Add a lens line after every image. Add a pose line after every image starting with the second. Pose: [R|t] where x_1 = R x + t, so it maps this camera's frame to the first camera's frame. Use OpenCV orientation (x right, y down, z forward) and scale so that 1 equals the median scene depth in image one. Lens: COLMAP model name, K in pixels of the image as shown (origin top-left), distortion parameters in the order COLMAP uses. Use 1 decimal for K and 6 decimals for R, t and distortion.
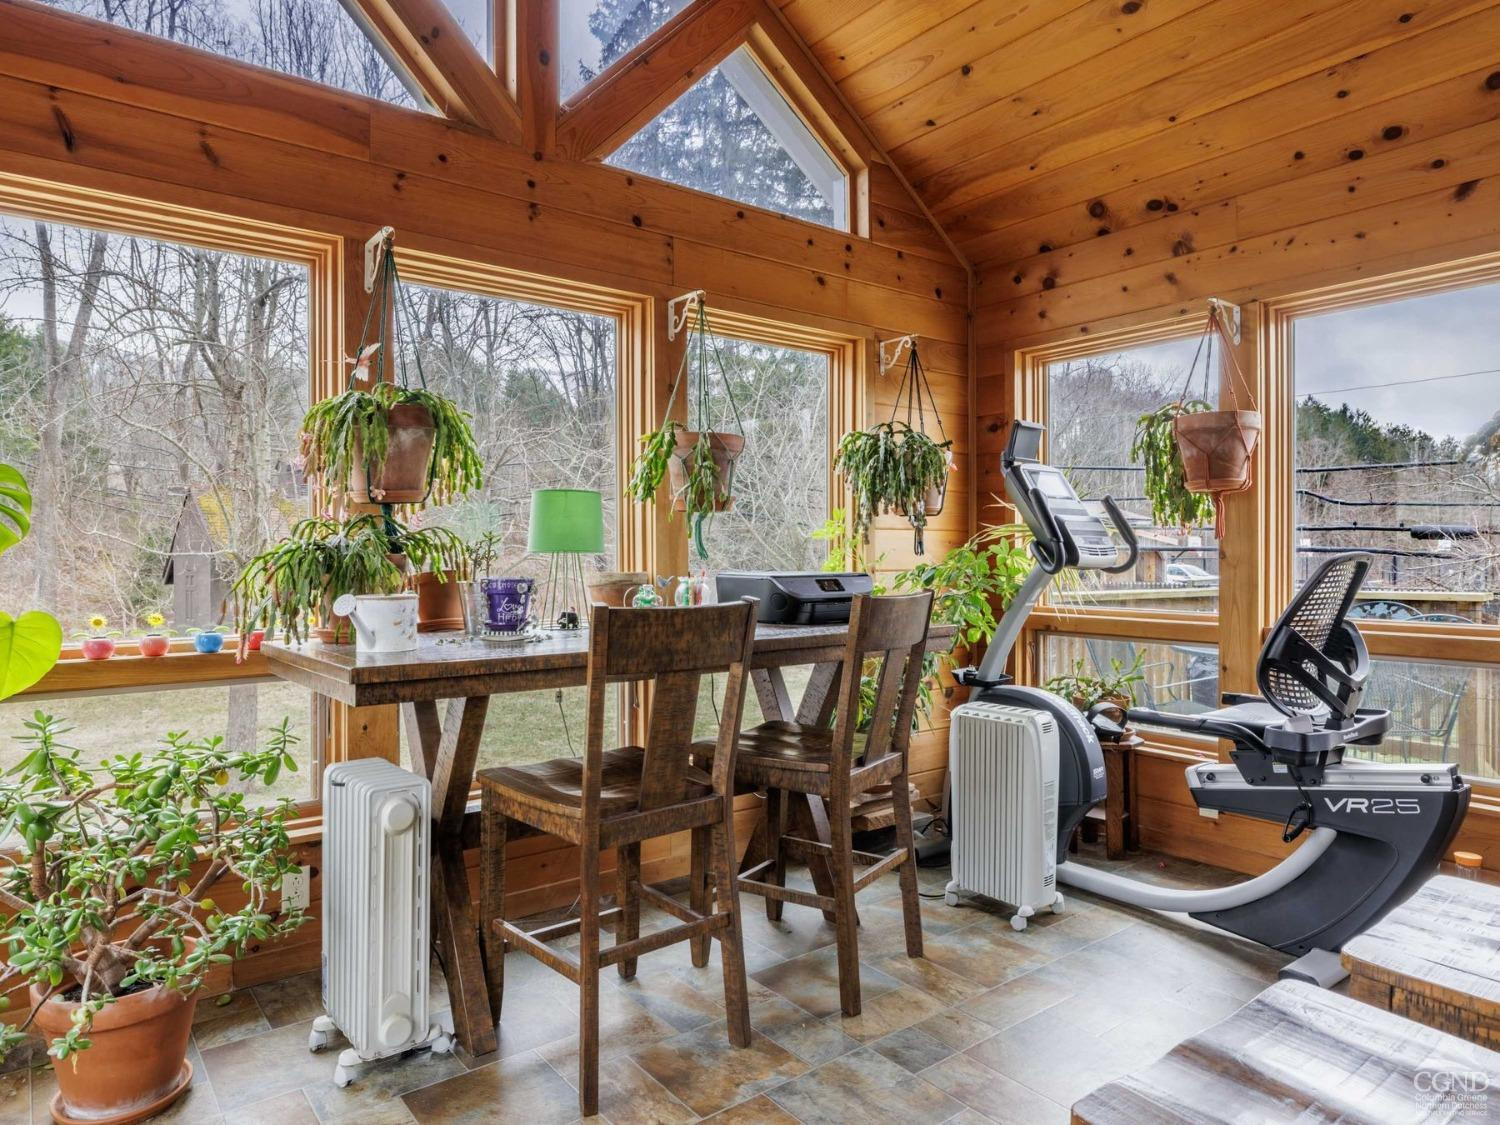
lens RADIAL K [[934.7, 0, 755.7], [0, 934.7, 552.5], [0, 0, 1]] dist [-0.000973, 0.000628]
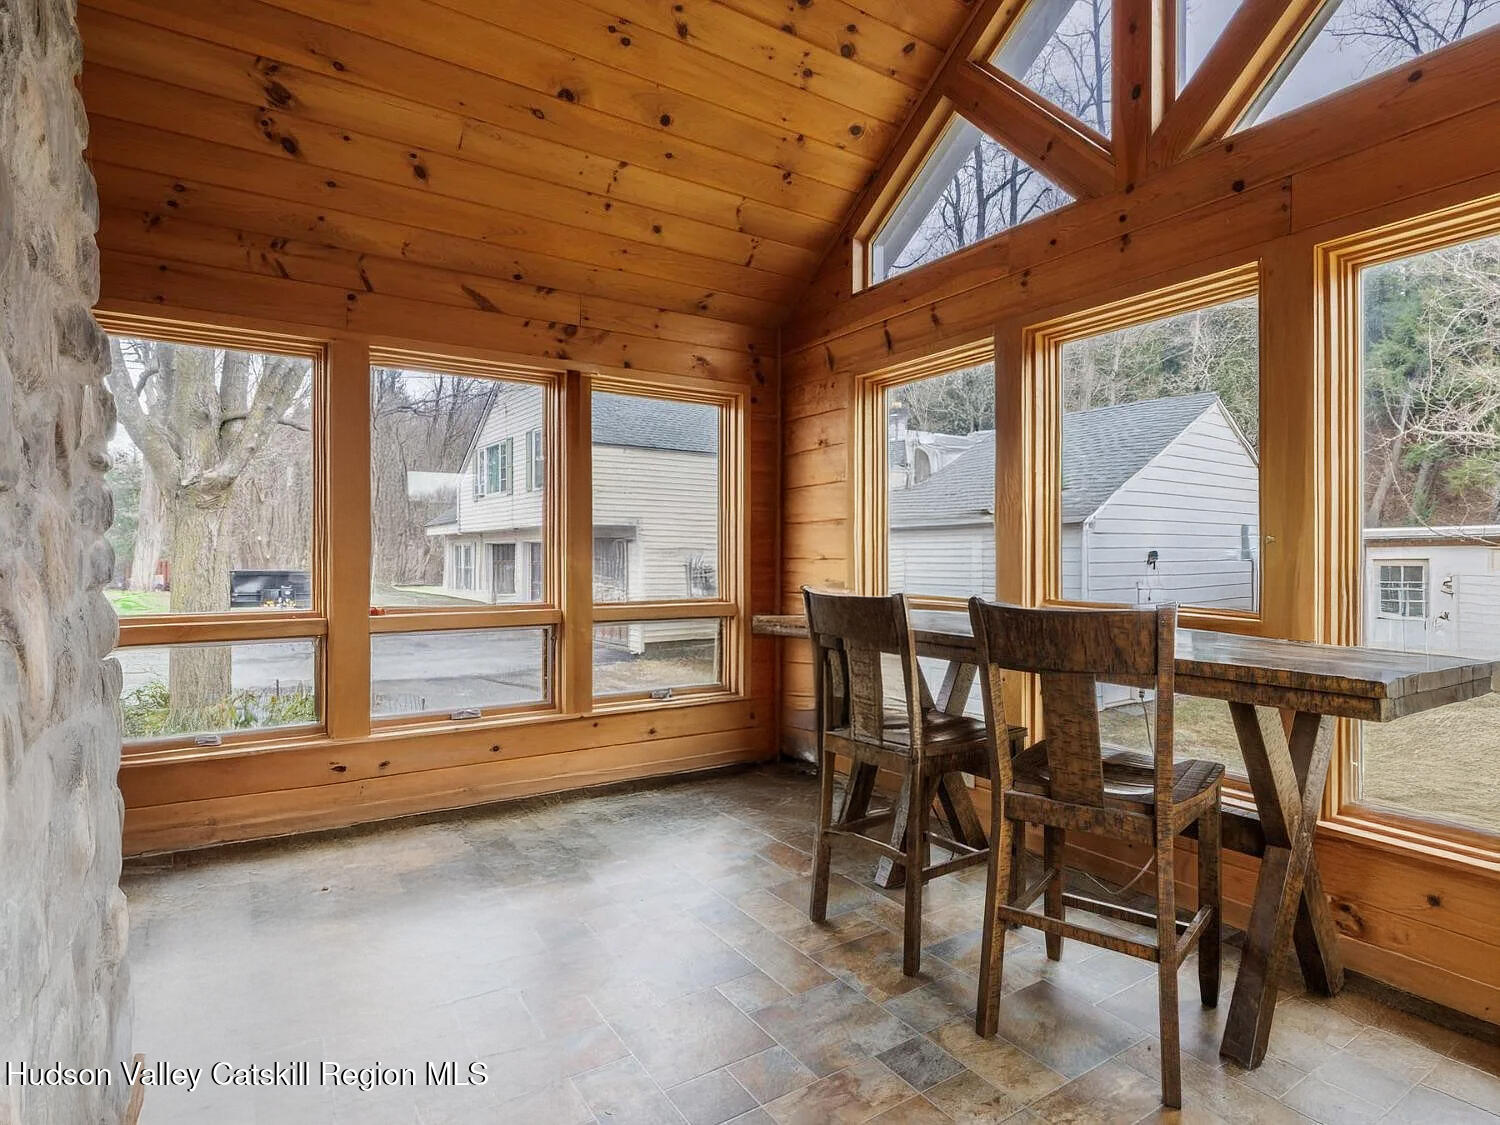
lens RADIAL K [[832.5, 0, 727.0], [0, 832.5, 563.7], [0, 0, 1]] dist [-0.000777, -0.000444]
pose [[-0.115568, 0.004964, -0.993287, 0.727744], [-0.008846, 0.999943, 0.006027, 0.004894], [0.993260, 0.009483, -0.115518, 0.618049]]
